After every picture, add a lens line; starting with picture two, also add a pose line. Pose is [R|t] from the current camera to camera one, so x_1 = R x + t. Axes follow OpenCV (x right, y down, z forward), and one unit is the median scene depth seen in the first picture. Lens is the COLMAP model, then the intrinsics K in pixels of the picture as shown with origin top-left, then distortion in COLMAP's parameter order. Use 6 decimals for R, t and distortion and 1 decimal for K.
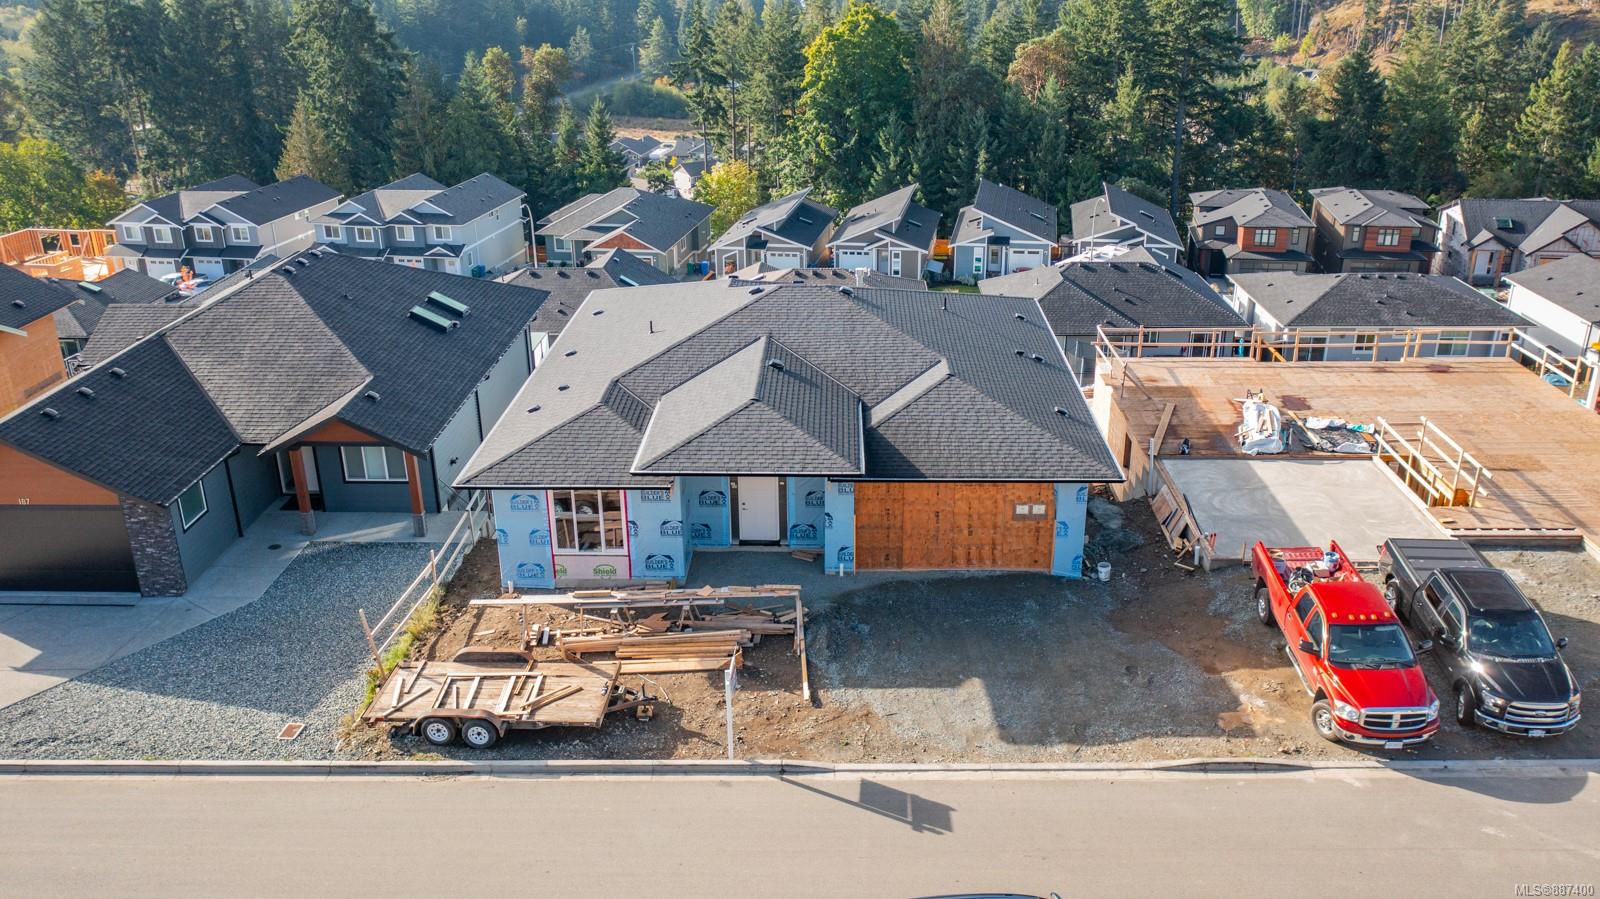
lens RADIAL K [[1289.7, 0, 800.0], [0, 1289.7, 449.5], [0, 0, 1]] dist [-0.009657, 0.009115]
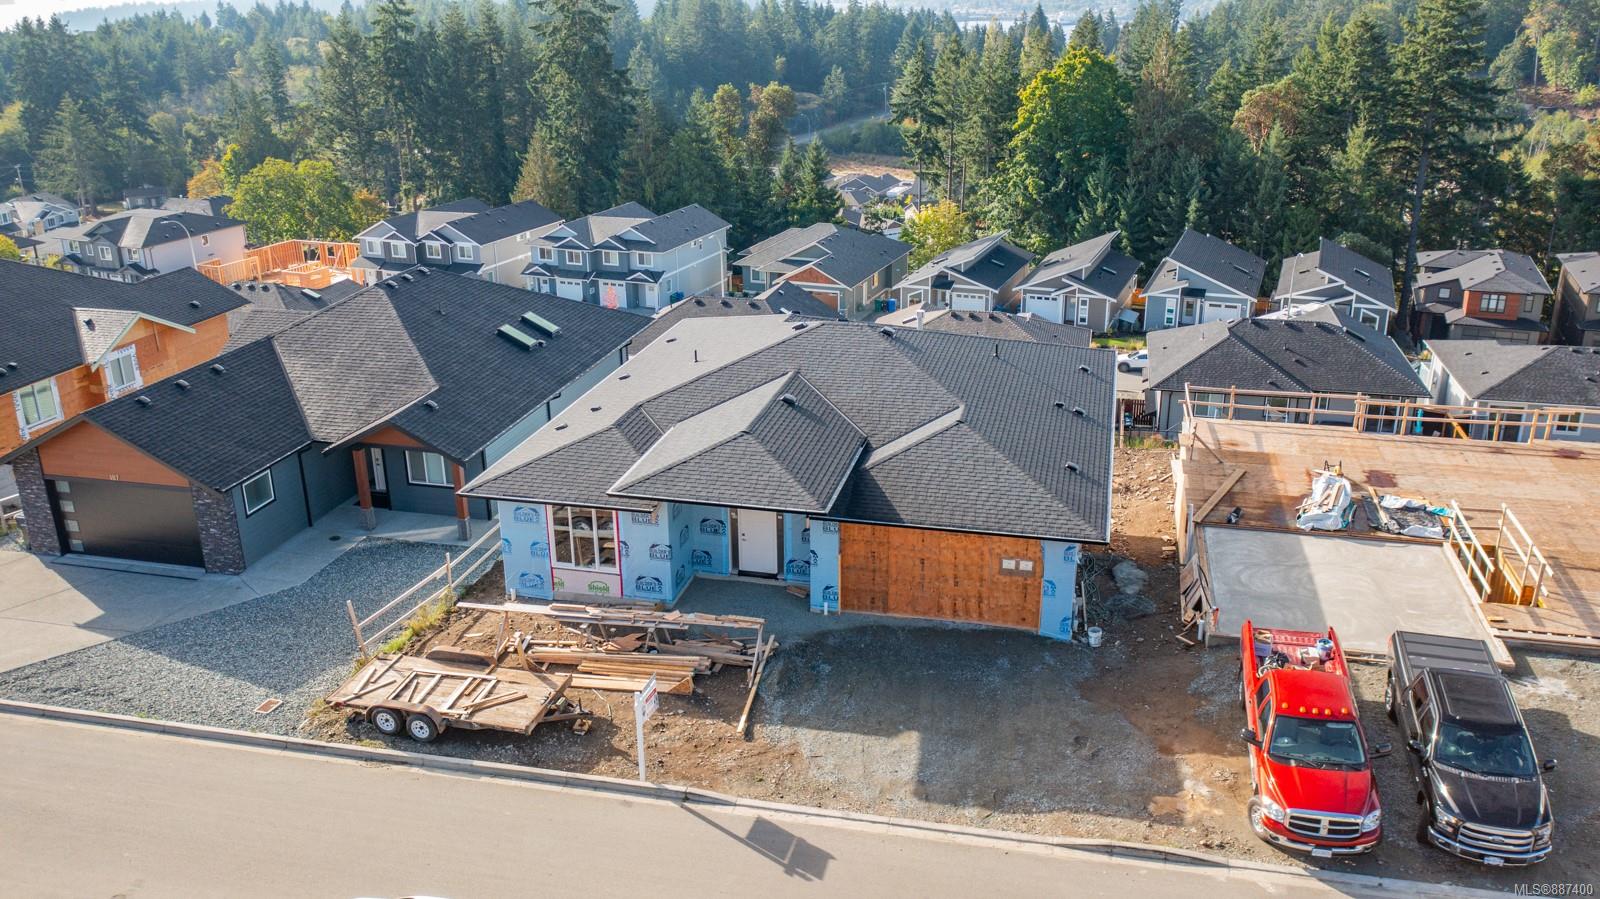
lens RADIAL K [[1289.7, 0, 800.0], [0, 1289.7, 449.5], [0, 0, 1]] dist [-0.009657, 0.009115]
pose [[0.978196, 0.072082, -0.194774, 0.173178], [-0.077660, 0.996756, -0.021145, -0.005853], [0.192618, 0.035810, 0.980620, 0.012457]]
